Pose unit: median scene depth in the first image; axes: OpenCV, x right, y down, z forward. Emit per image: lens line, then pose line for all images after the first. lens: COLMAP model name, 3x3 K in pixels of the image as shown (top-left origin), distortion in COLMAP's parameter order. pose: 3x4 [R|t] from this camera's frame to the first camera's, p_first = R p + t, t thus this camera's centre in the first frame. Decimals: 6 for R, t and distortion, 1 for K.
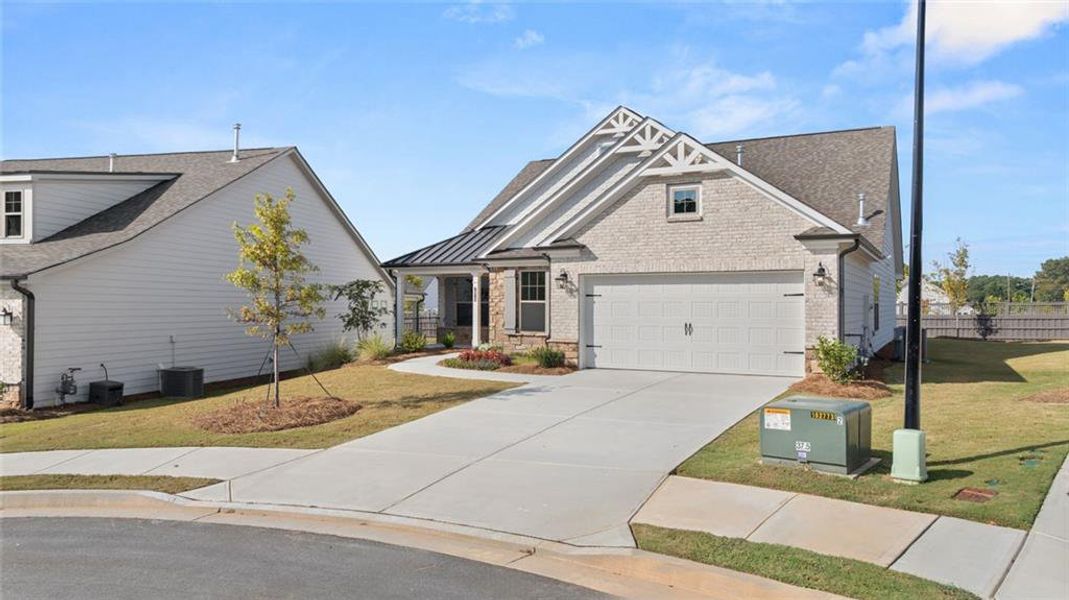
lens RADIAL K [[746.5, 0, 534.5], [0, 746.5, 300.0], [0, 0, 1]] dist [-0.018371, -0.004094]
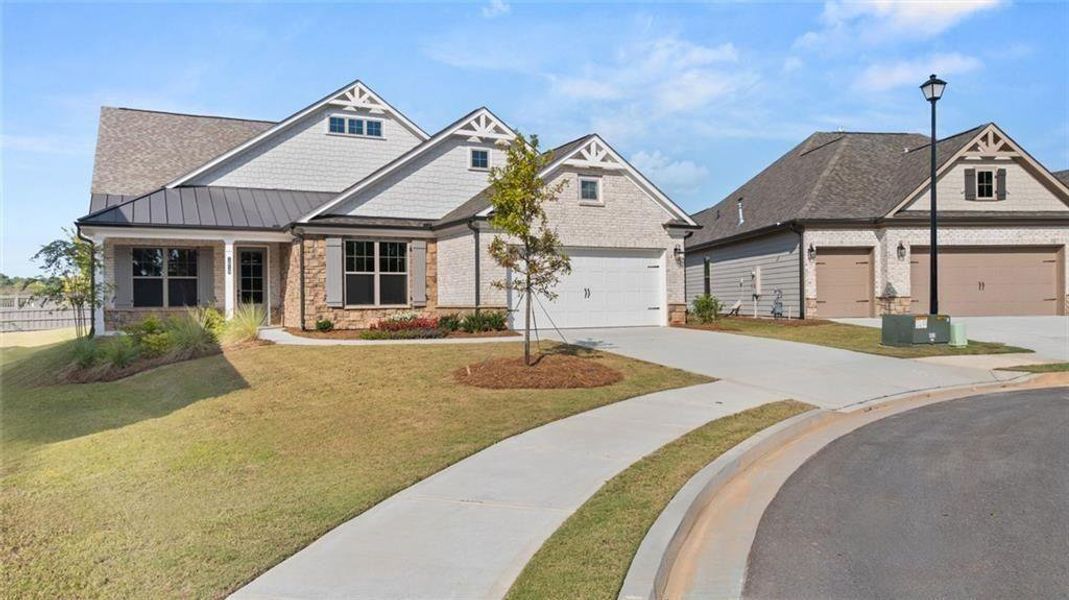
lens RADIAL K [[746.5, 0, 534.5], [0, 746.5, 300.0], [0, 0, 1]] dist [-0.018371, -0.004094]
pose [[0.568636, -0.008027, 0.822550, -0.861777], [0.006523, 0.999965, 0.005249, 0.043379], [-0.822564, 0.002381, 0.568668, 0.367634]]
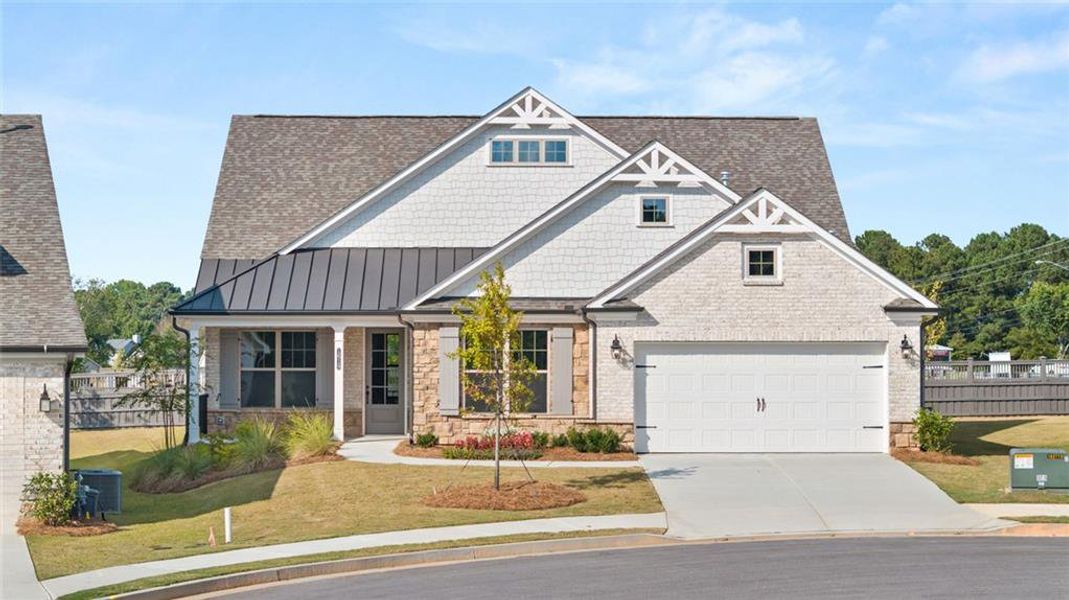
lens RADIAL K [[2091.2, 0, 534.5], [0, 2091.2, 300.0], [0, 0, 1]] dist [-0.051405, -0.169134]
pose [[0.870600, 0.010650, 0.491876, -1.266076], [-0.002598, 0.999851, -0.017049, -0.043116], [-0.491984, 0.013565, 0.870498, -1.052098]]
